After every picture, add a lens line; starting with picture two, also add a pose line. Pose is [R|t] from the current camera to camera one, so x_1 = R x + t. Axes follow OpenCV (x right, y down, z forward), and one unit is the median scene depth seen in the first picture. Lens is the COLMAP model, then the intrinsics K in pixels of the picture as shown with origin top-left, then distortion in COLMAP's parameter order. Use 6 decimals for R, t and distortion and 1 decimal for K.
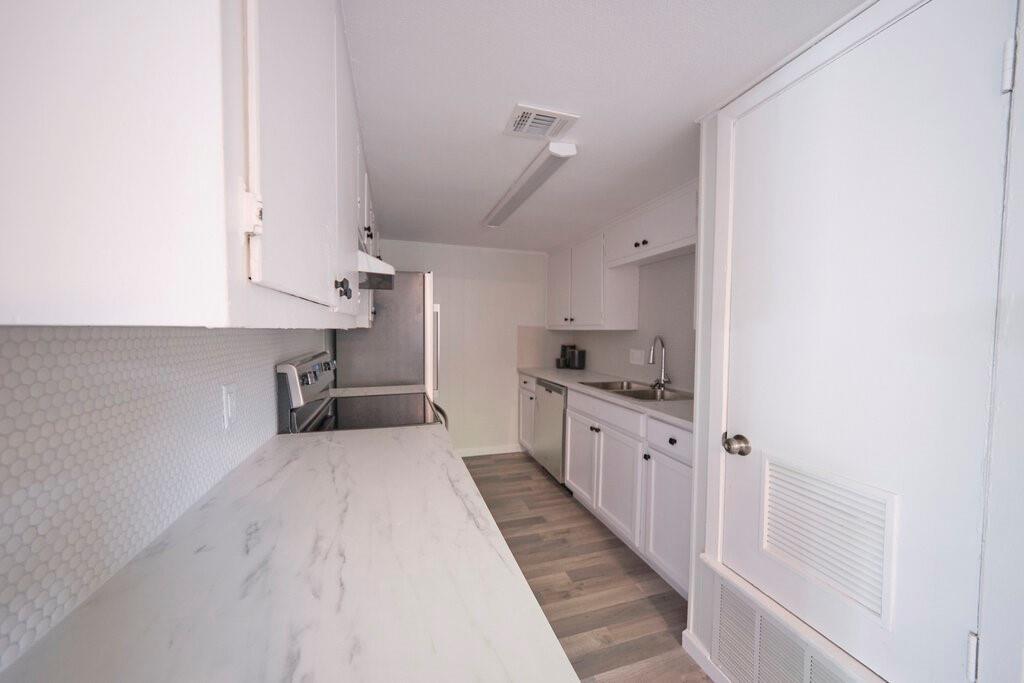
lens RADIAL K [[358.5, 0, 512.0], [0, 358.5, 341.5], [0, 0, 1]] dist [0.018017, 0.000020]
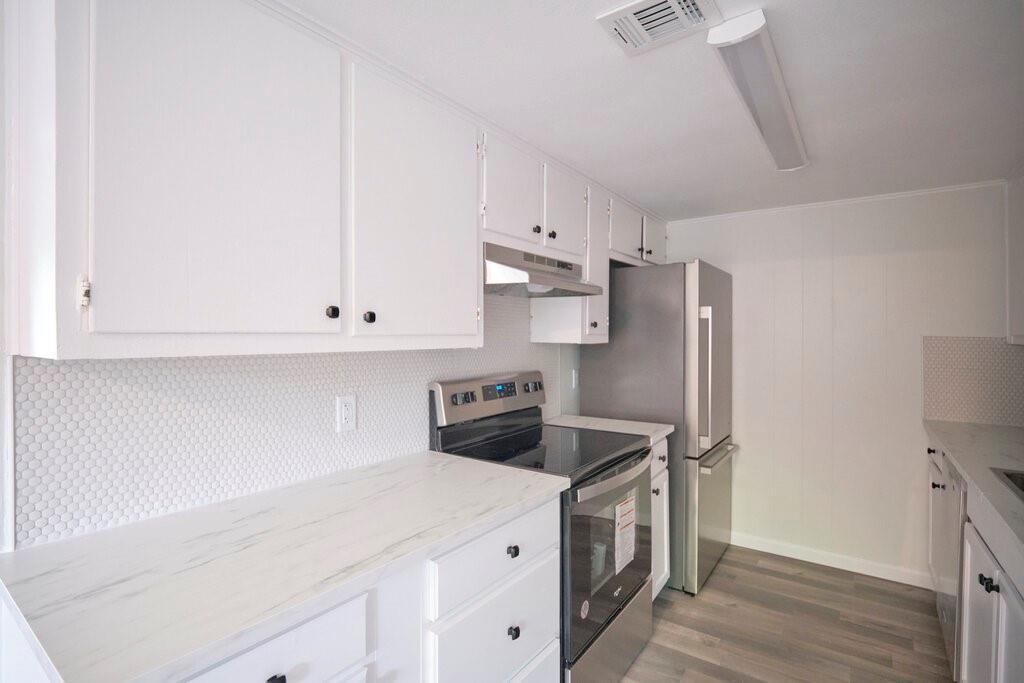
lens RADIAL K [[498.1, 0, 512.0], [0, 498.1, 341.5], [0, 0, 1]] dist [0.002481, 0.000160]
pose [[0.604899, 0.002853, -0.796297, 0.597597], [-0.023157, 0.999634, -0.014009, -0.037680], [0.795966, 0.026914, 0.604743, 0.299341]]
